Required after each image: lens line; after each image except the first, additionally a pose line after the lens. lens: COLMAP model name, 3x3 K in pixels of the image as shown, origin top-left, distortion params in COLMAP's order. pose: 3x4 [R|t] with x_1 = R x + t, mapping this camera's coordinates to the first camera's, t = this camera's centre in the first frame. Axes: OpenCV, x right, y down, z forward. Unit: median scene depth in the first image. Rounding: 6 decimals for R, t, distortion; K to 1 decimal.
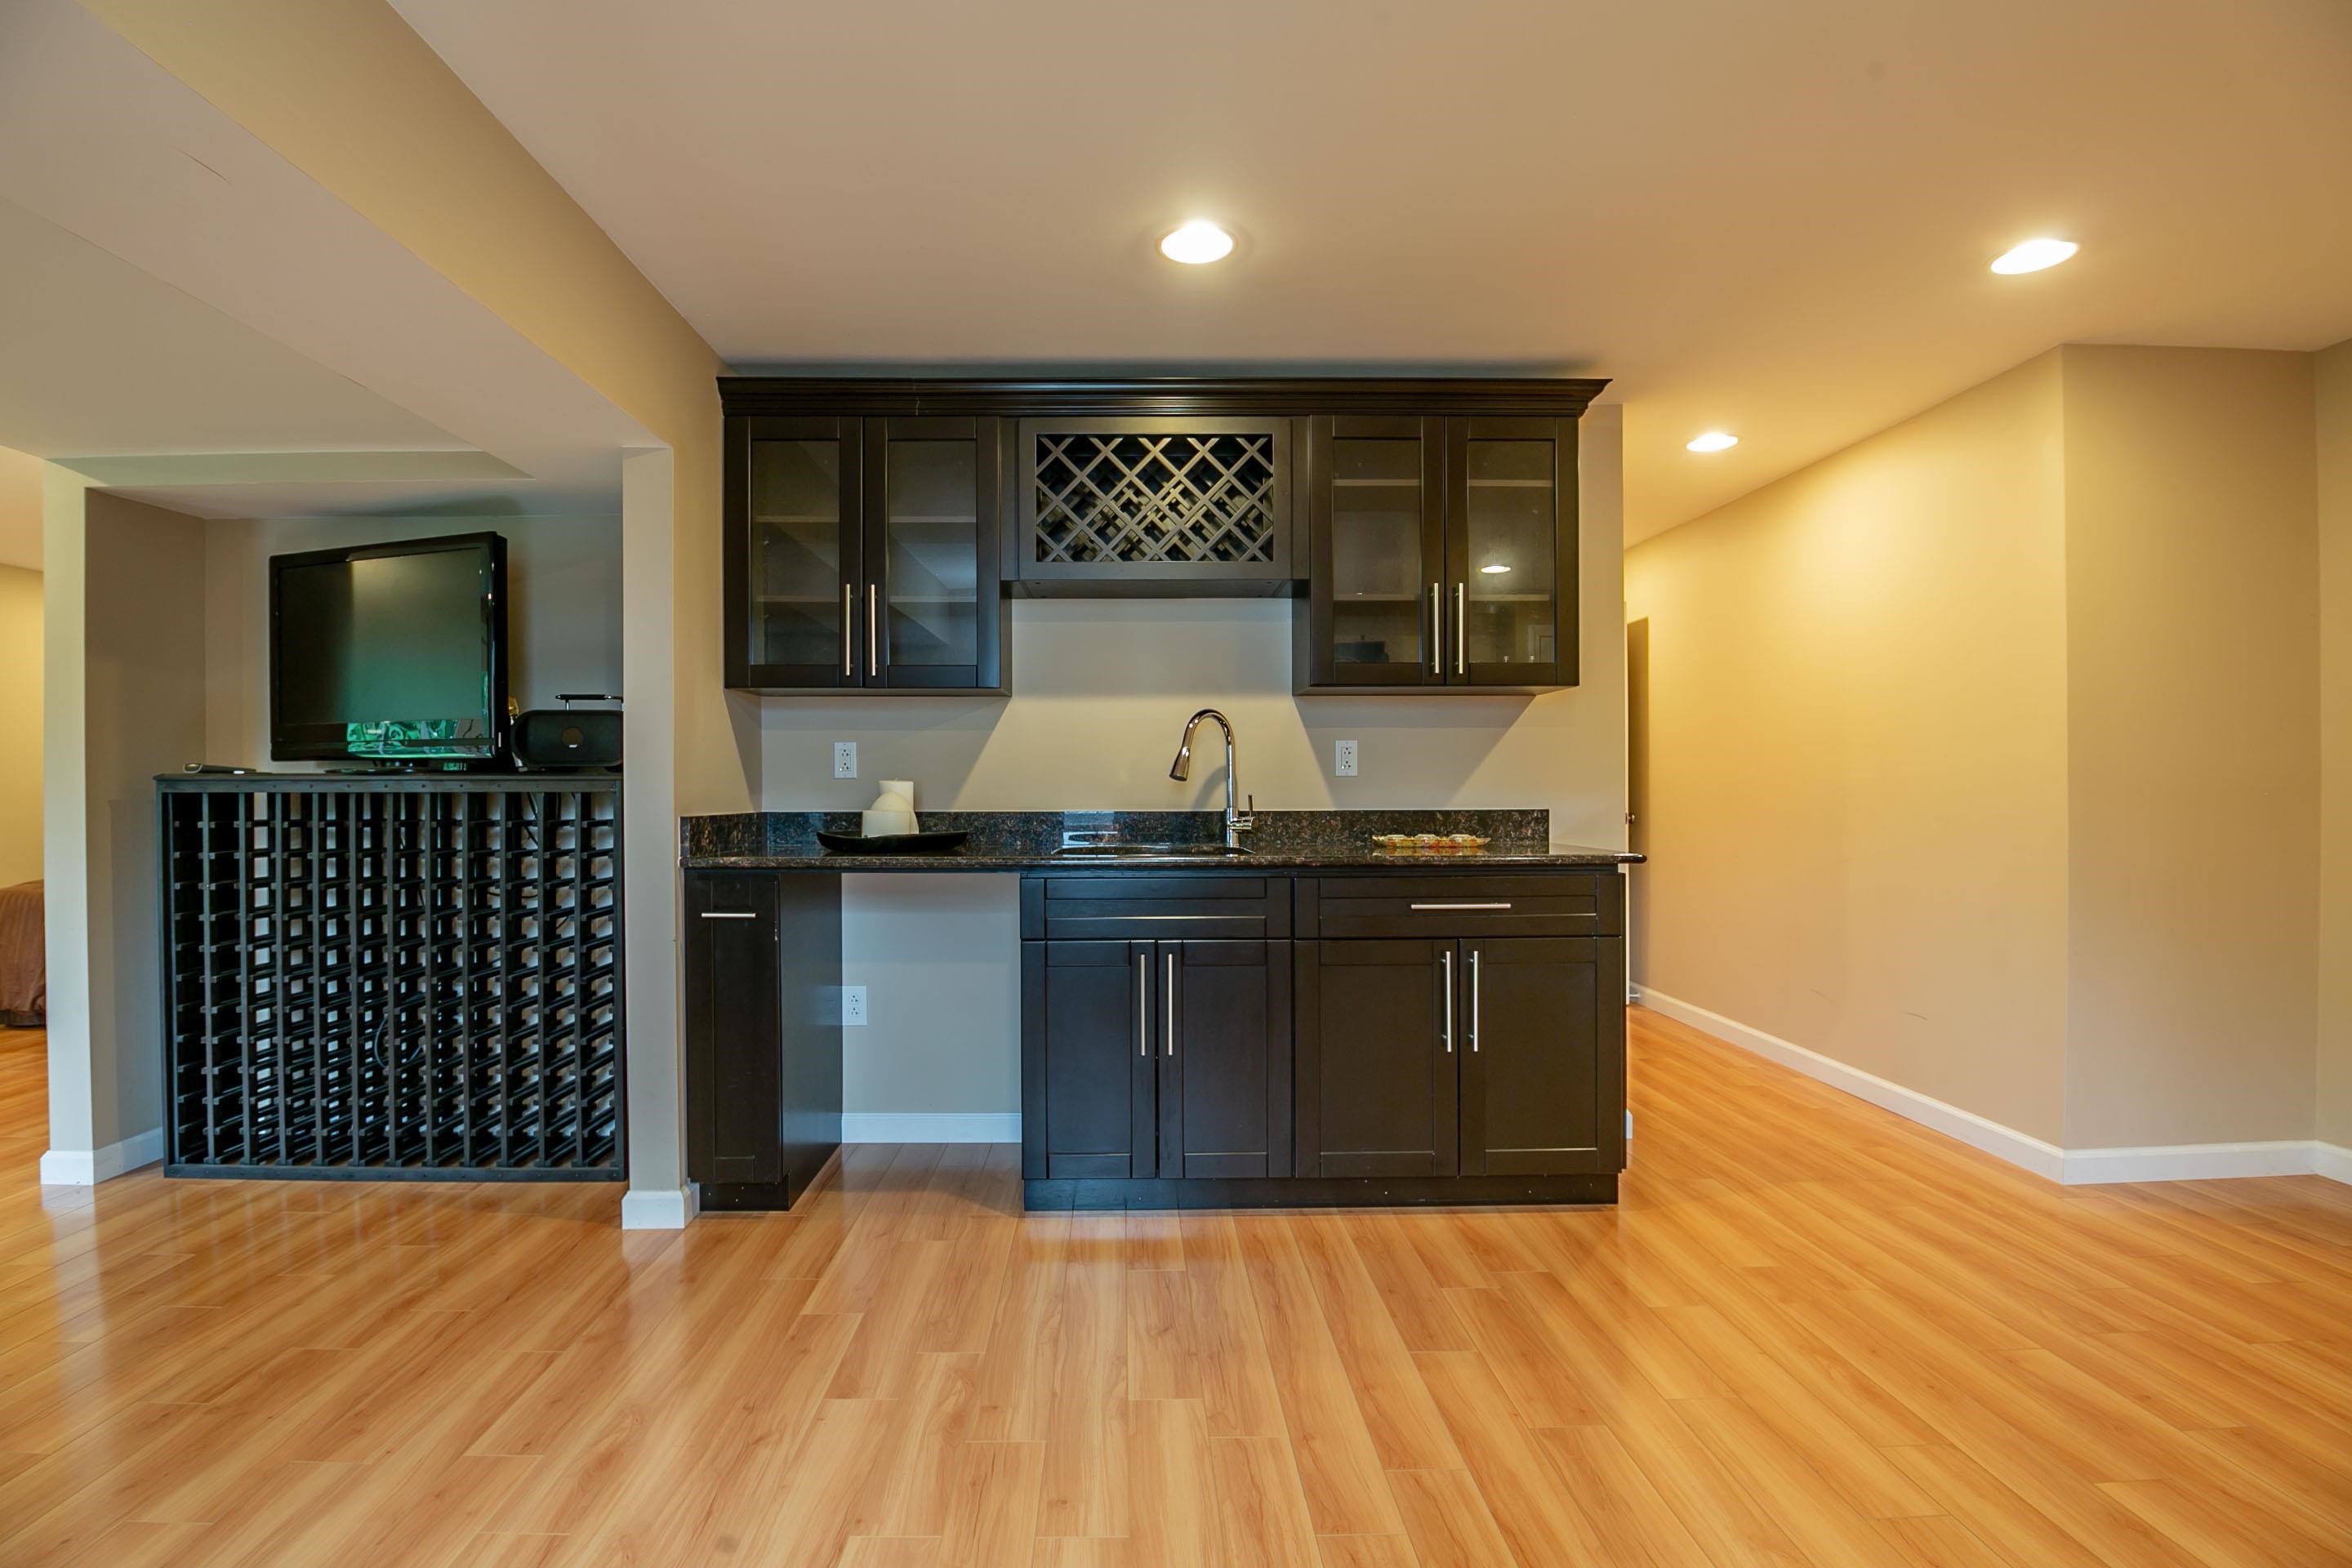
lens RADIAL K [[1110.6, 0, 1138.2], [0, 1110.6, 785.7], [0, 0, 1]] dist [-0.000737, -0.000552]
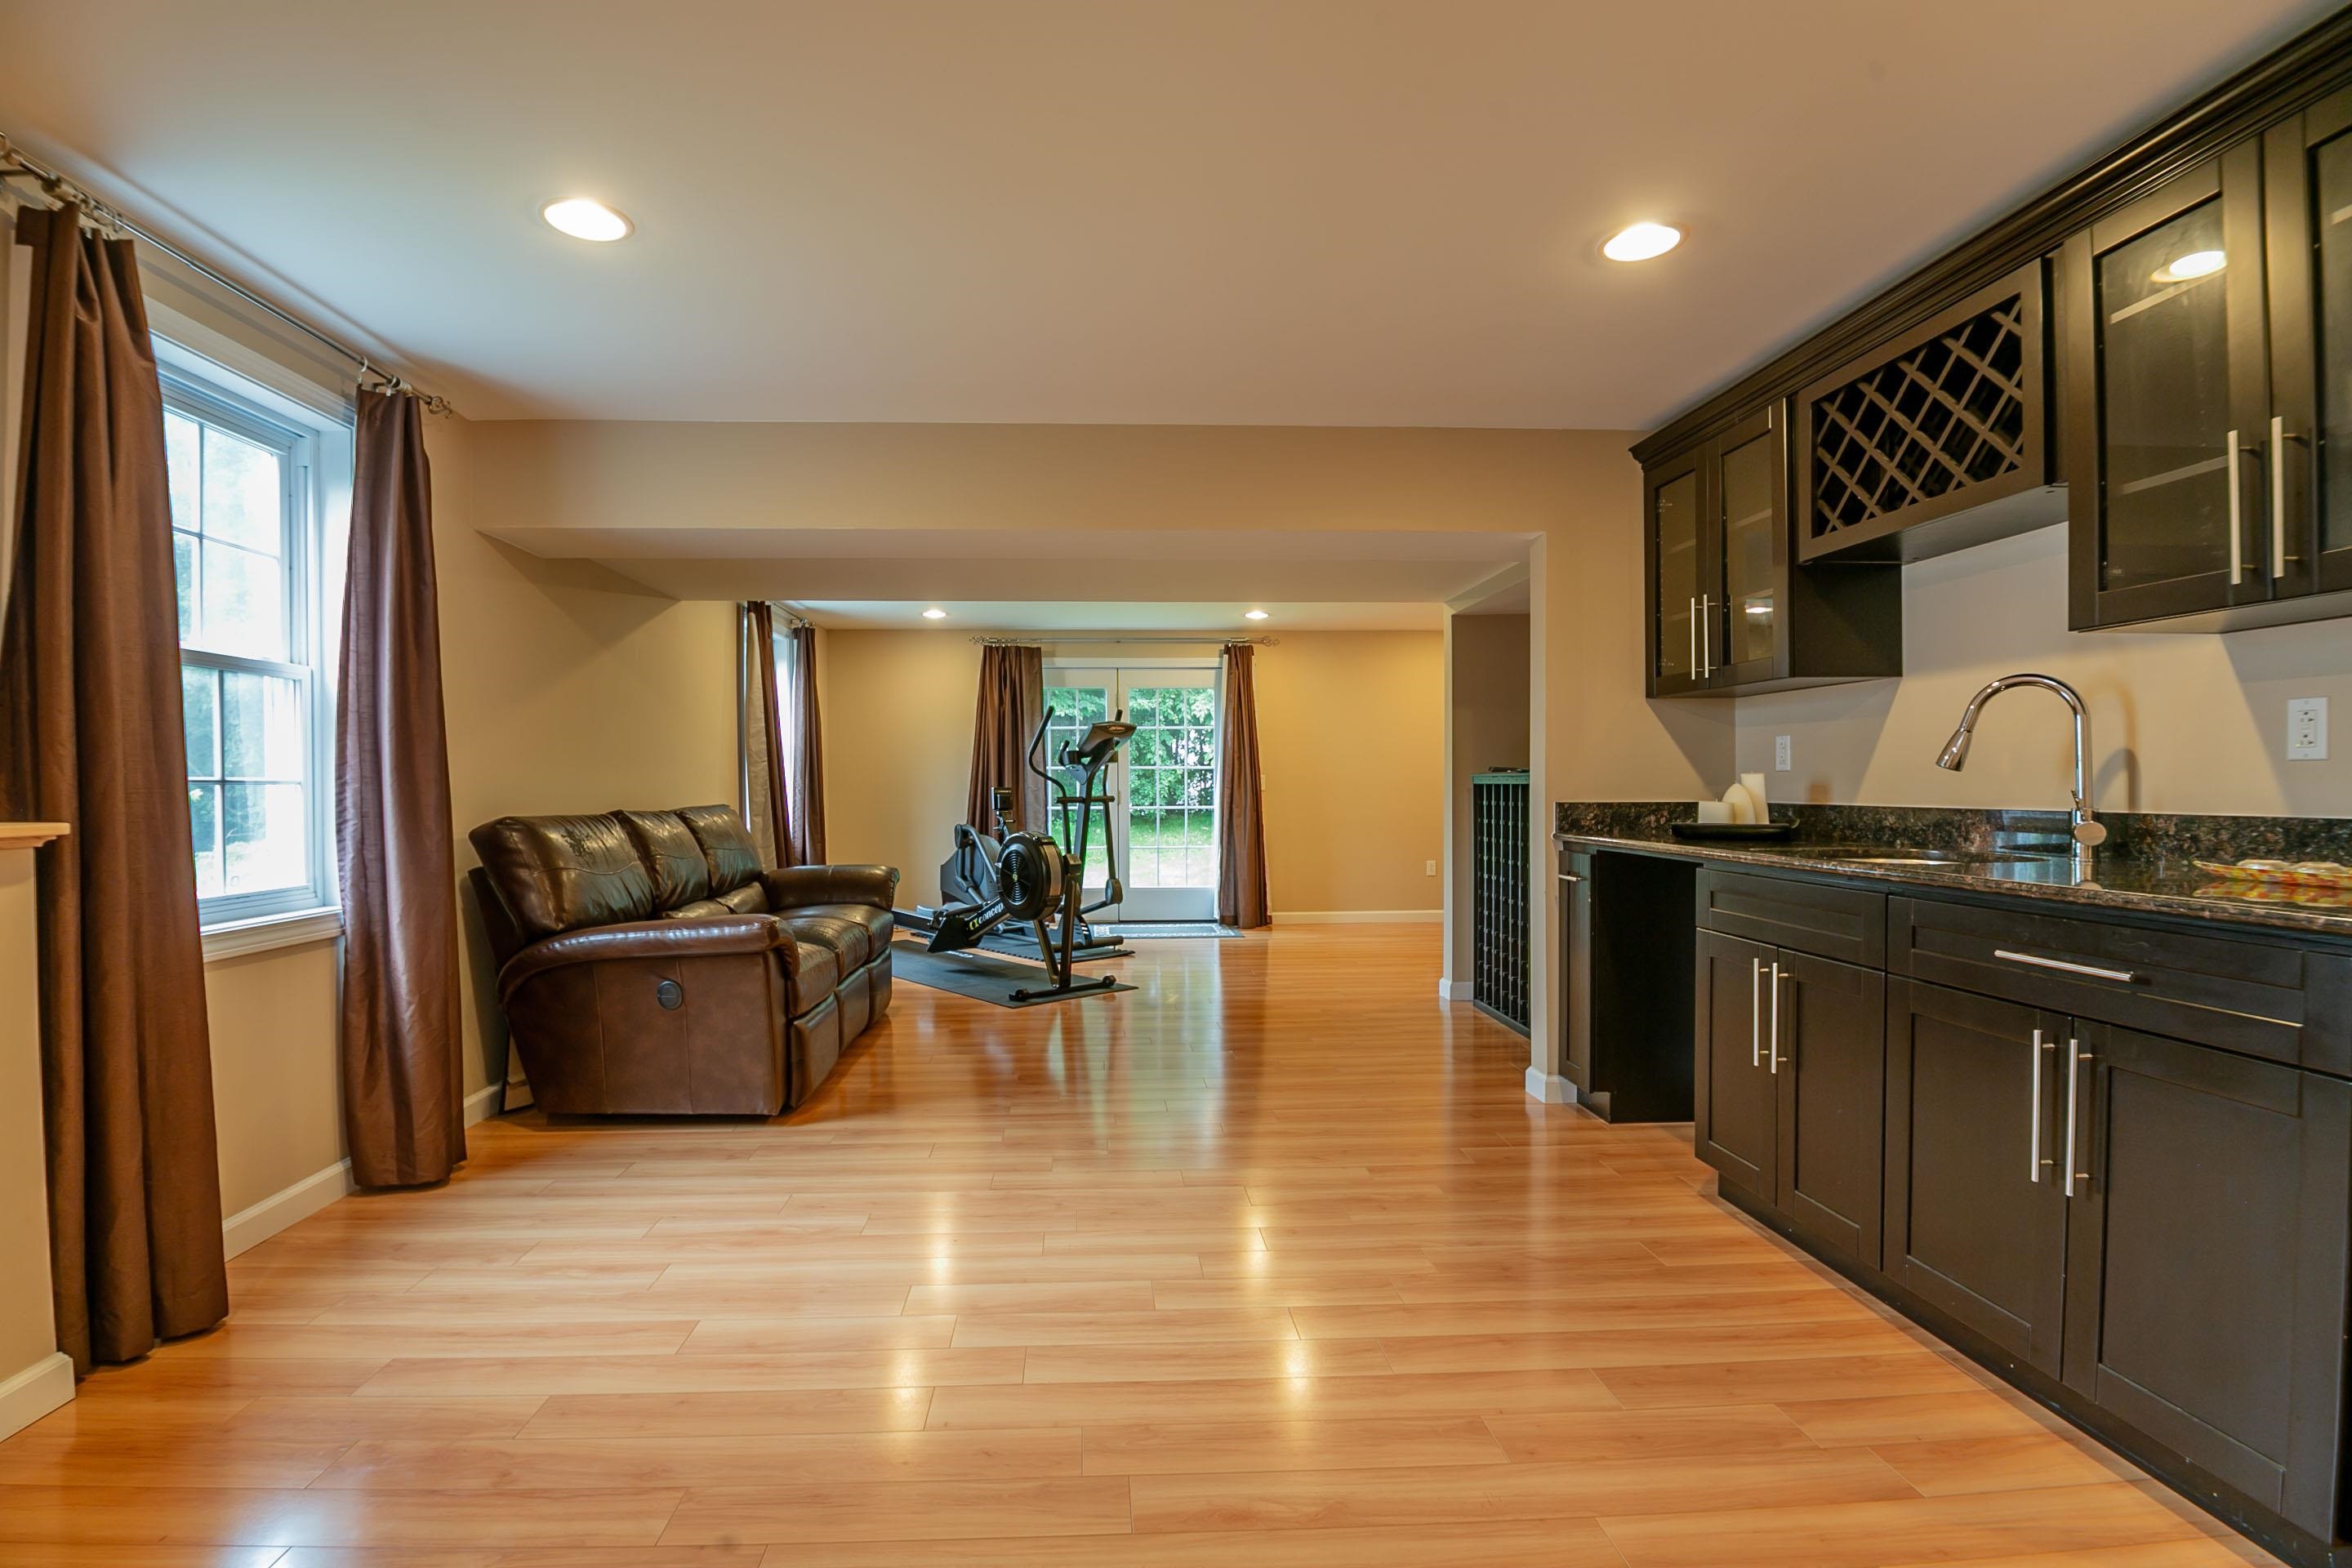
lens RADIAL K [[1110.6, 0, 1138.2], [0, 1110.6, 785.7], [0, 0, 1]] dist [-0.000737, -0.000552]
pose [[0.031773, 0.005171, -0.999482, 0.830892], [0.003736, 0.999979, 0.005293, -0.000462], [0.999488, -0.003903, 0.031753, 0.404546]]
